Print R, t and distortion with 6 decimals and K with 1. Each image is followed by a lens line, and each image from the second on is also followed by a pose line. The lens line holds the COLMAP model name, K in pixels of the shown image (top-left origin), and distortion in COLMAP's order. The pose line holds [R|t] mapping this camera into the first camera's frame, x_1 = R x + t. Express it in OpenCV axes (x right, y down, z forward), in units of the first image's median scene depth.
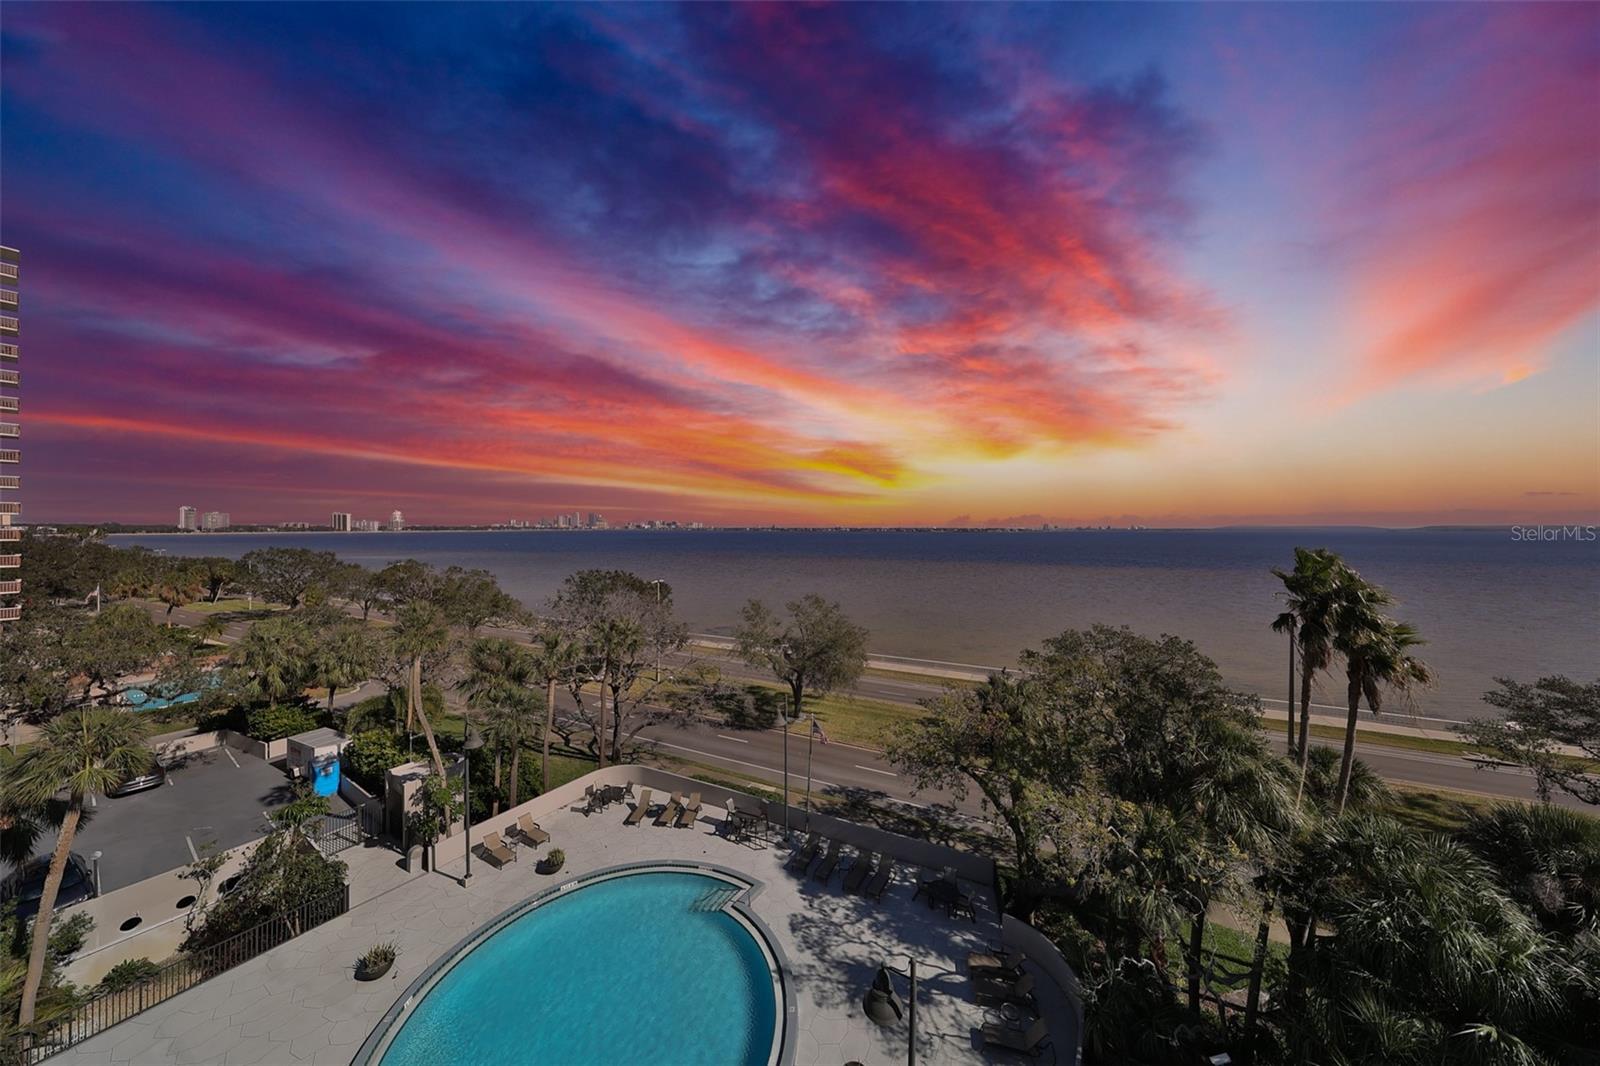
lens RADIAL K [[504.9, 0, 791.4], [0, 504.9, 524.9], [0, 0, 1]] dist [-0.000717, -0.000021]
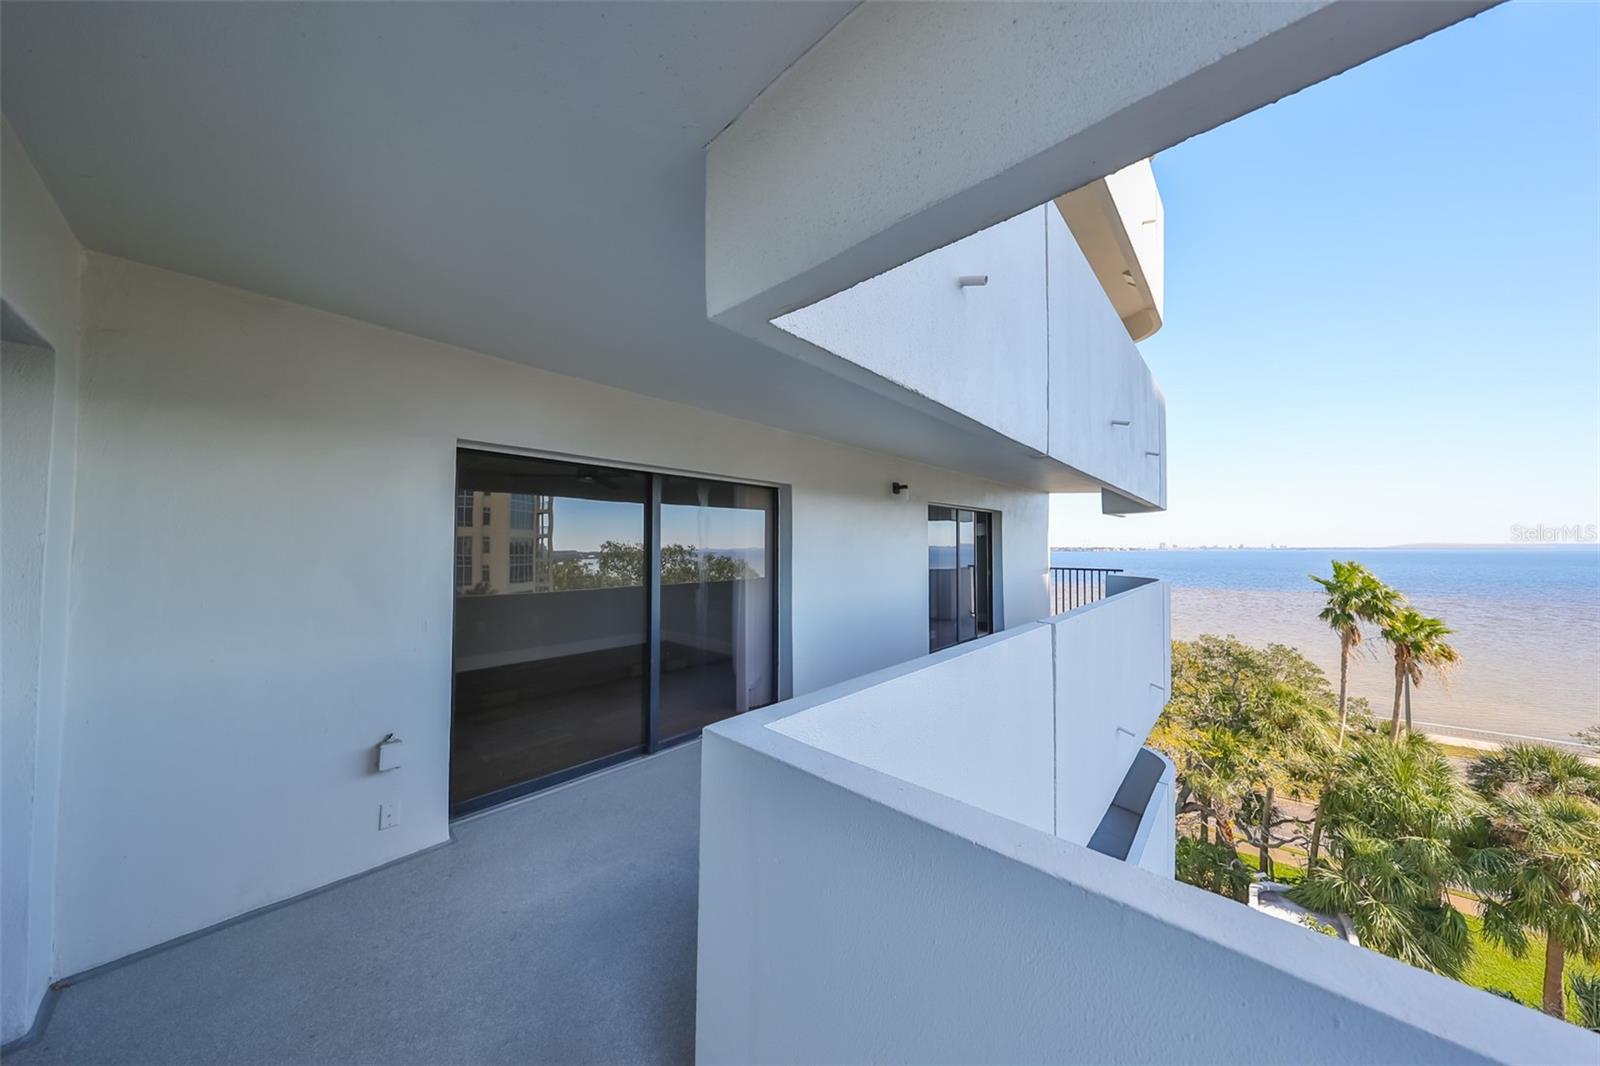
lens RADIAL K [[504.9, 0, 780.1], [0, 504.9, 525.1], [0, 0, 1]] dist [-0.000717, -0.000021]
pose [[0.983506, -0.006925, -0.180741, -0.274433], [0.000398, 0.999347, -0.036123, -0.004254], [0.180874, 0.035455, 0.982867, -0.683404]]
